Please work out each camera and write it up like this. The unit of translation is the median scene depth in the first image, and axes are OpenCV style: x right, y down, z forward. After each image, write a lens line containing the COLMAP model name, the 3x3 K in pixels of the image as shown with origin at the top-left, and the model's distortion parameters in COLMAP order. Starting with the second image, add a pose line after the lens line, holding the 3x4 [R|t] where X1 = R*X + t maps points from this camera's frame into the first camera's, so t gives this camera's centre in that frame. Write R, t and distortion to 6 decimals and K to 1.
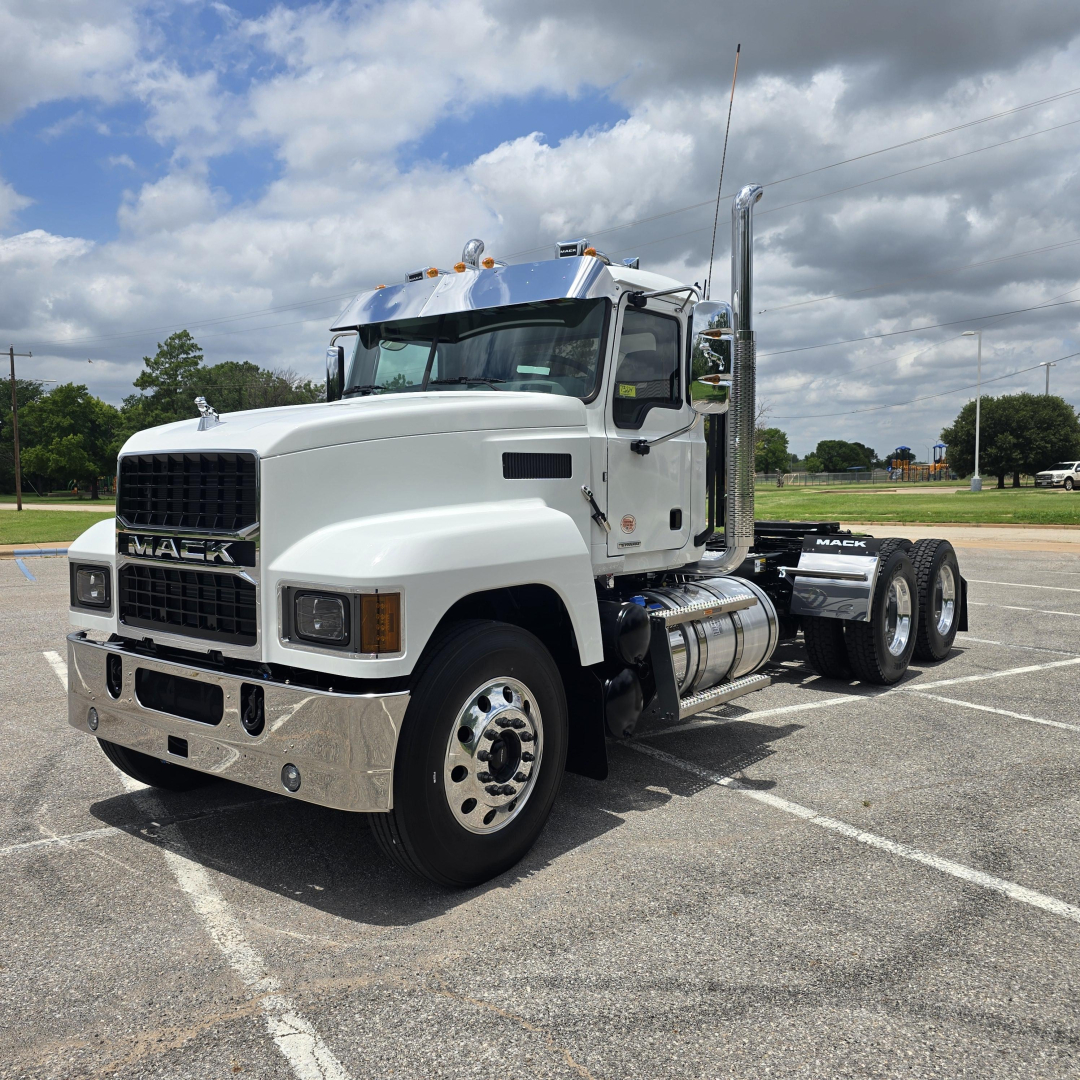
lens RADIAL K [[965.9, 0, 532.1], [0, 965.9, 541.1], [0, 0, 1]] dist [0.044097, -0.043639]
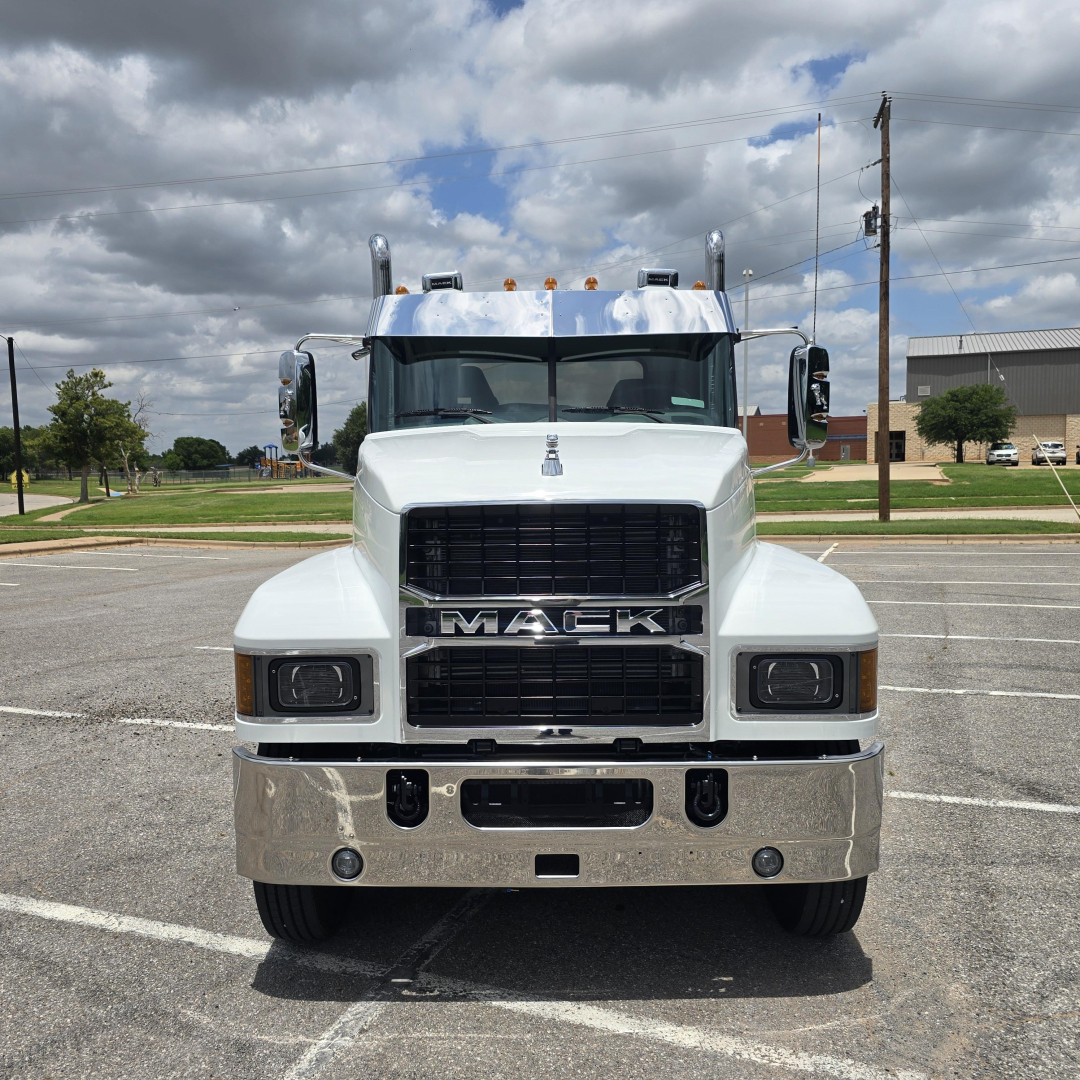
lens RADIAL K [[965.9, 0, 531.1], [0, 965.9, 538.9], [0, 0, 1]] dist [0.044097, -0.043639]
pose [[0.793507, -0.050928, 0.606427, -0.864267], [0.049972, 0.998580, 0.018474, -0.076935], [-0.606506, 0.015645, 0.794925, 0.366403]]
